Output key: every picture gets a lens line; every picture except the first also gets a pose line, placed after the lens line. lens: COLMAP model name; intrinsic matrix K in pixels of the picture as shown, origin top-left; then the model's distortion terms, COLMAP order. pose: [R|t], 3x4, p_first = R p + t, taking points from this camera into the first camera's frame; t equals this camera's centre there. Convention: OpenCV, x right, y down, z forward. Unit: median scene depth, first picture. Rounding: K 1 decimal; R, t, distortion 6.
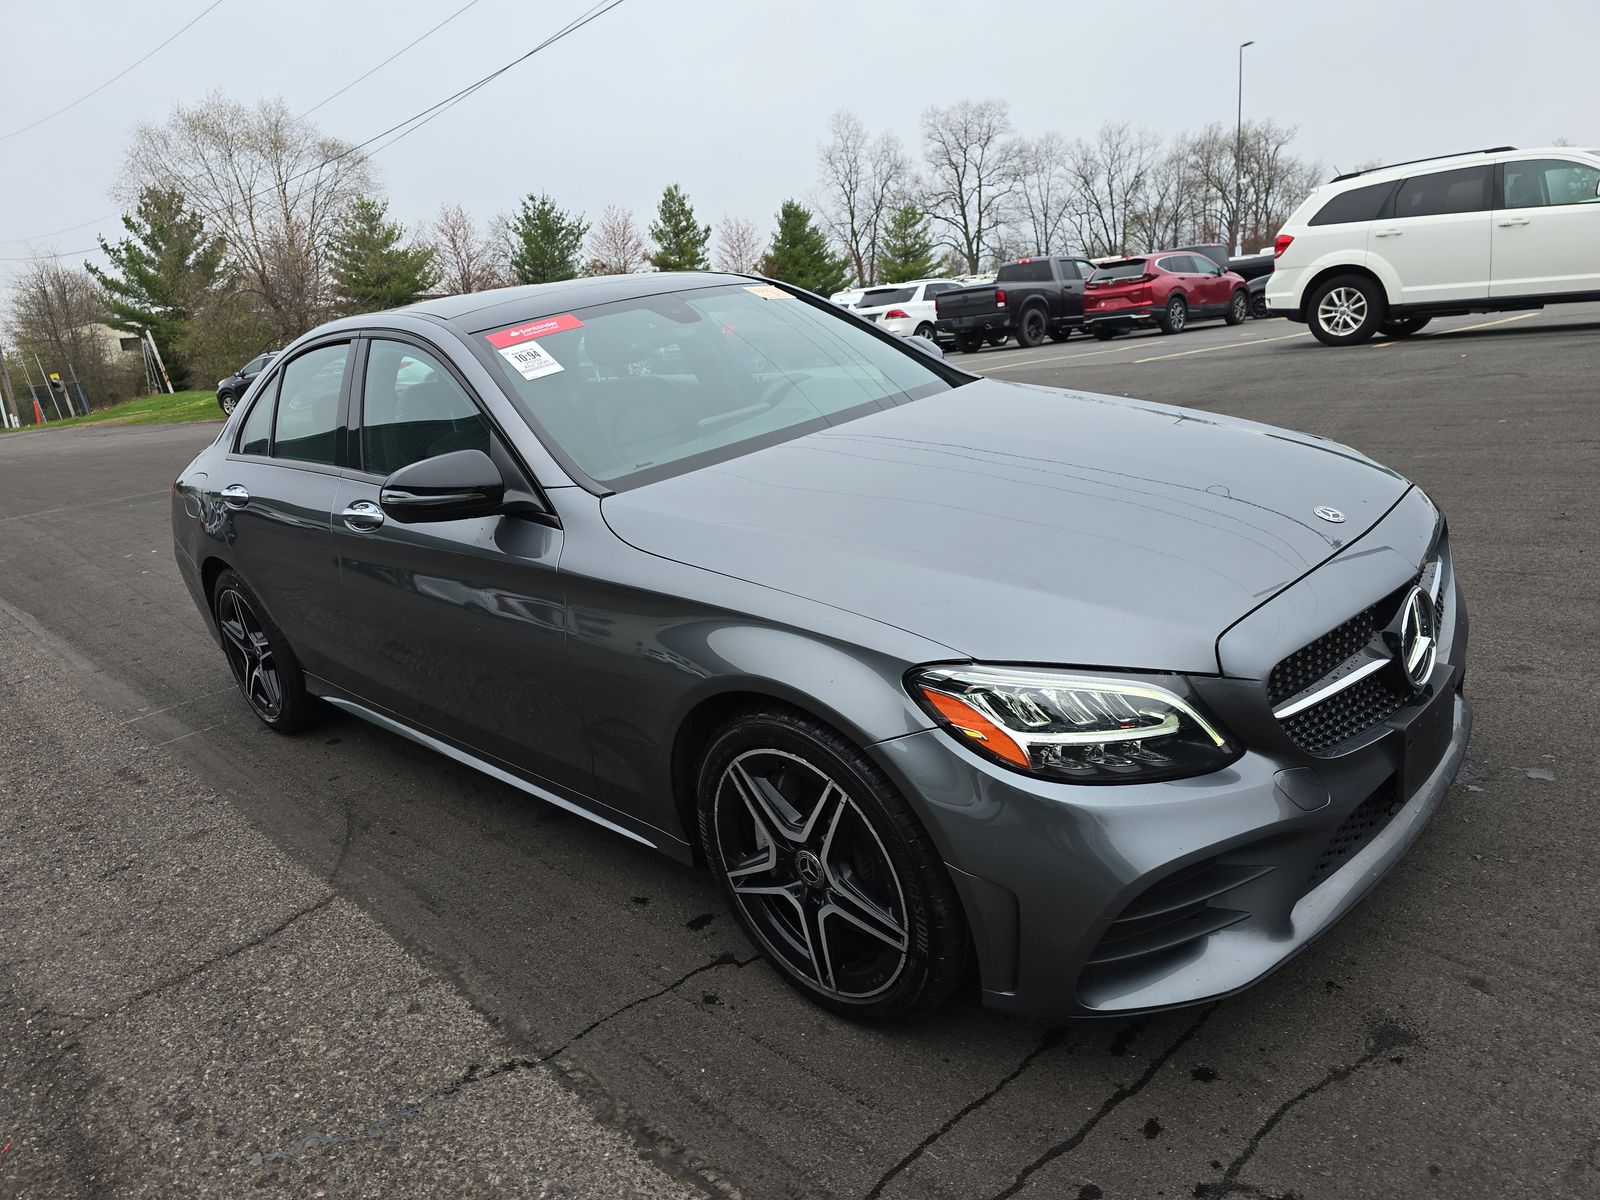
lens RADIAL K [[1122.5, 0, 798.1], [0, 1122.5, 591.1], [0, 0, 1]] dist [0.035707, -0.011218]
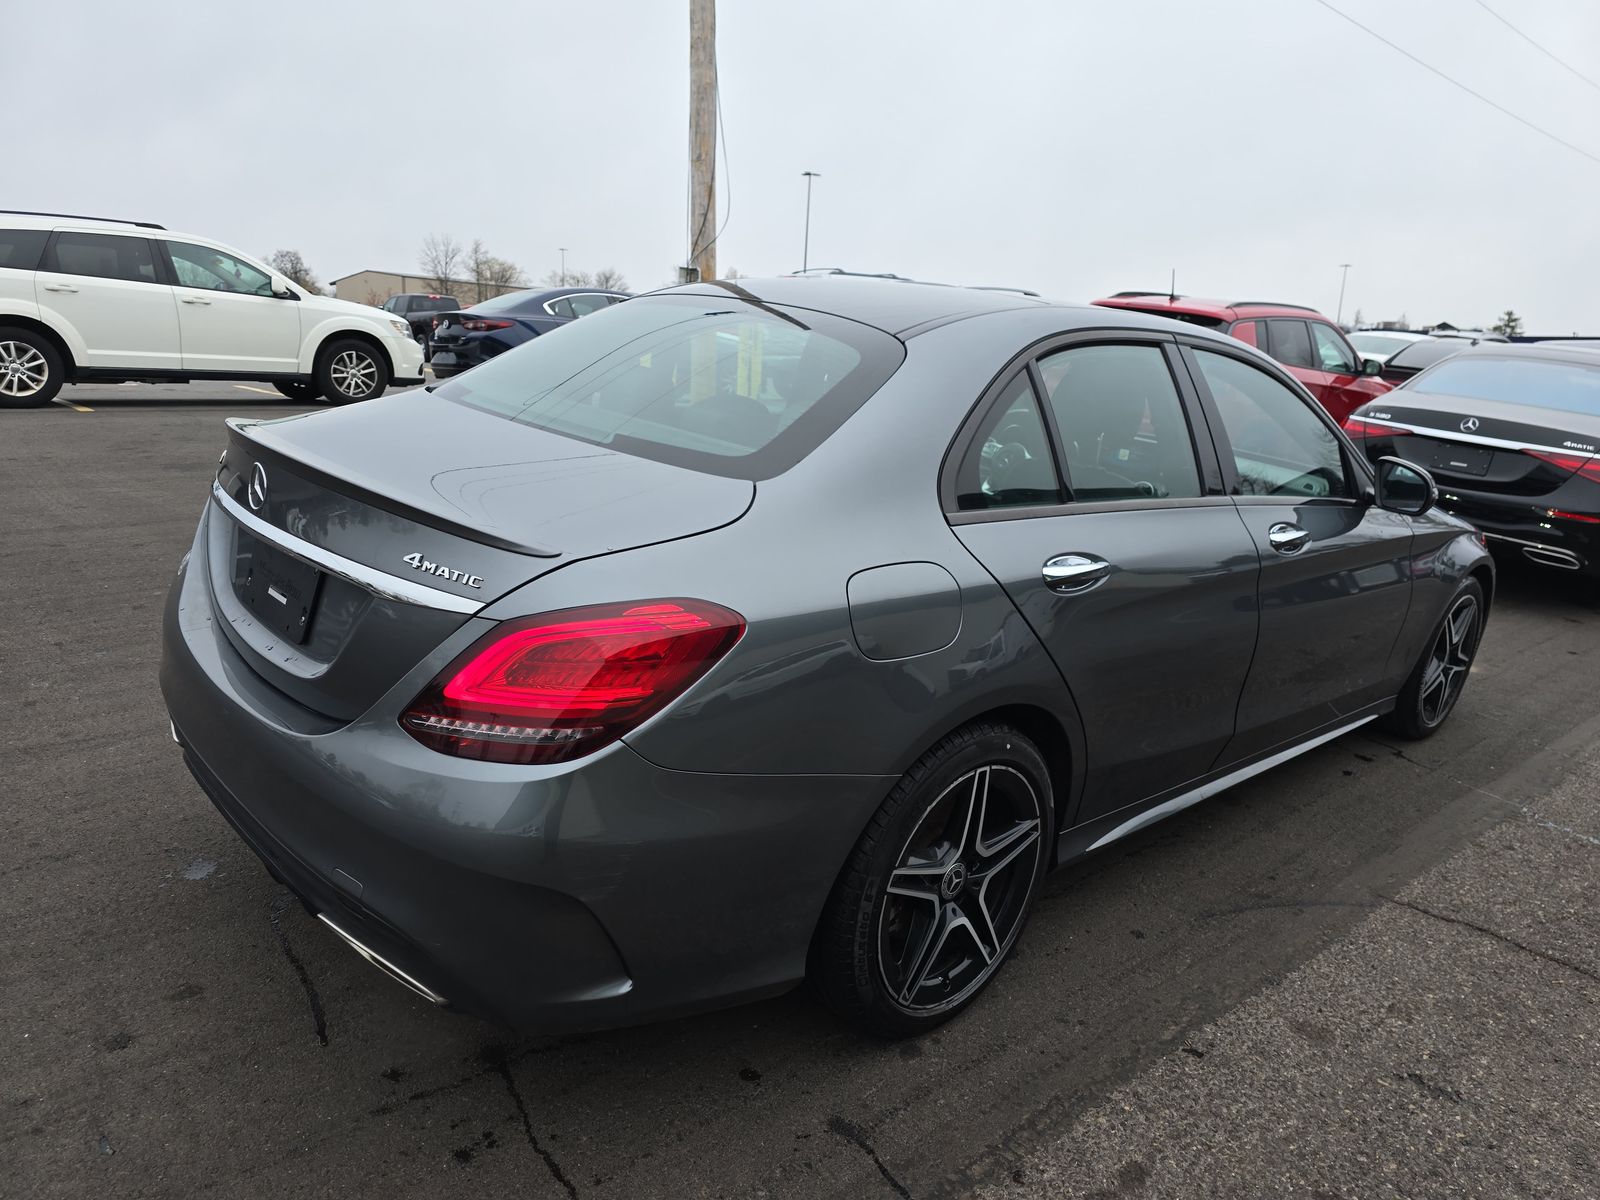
lens RADIAL K [[1122.5, 0, 805.6], [0, 1122.5, 601.0], [0, 0, 1]] dist [0.035707, -0.011218]
pose [[0.001183, -0.124995, 0.992157, -0.415810], [0.196868, 0.972770, 0.122318, -0.064294], [-0.980429, 0.195179, 0.025759, 0.435120]]
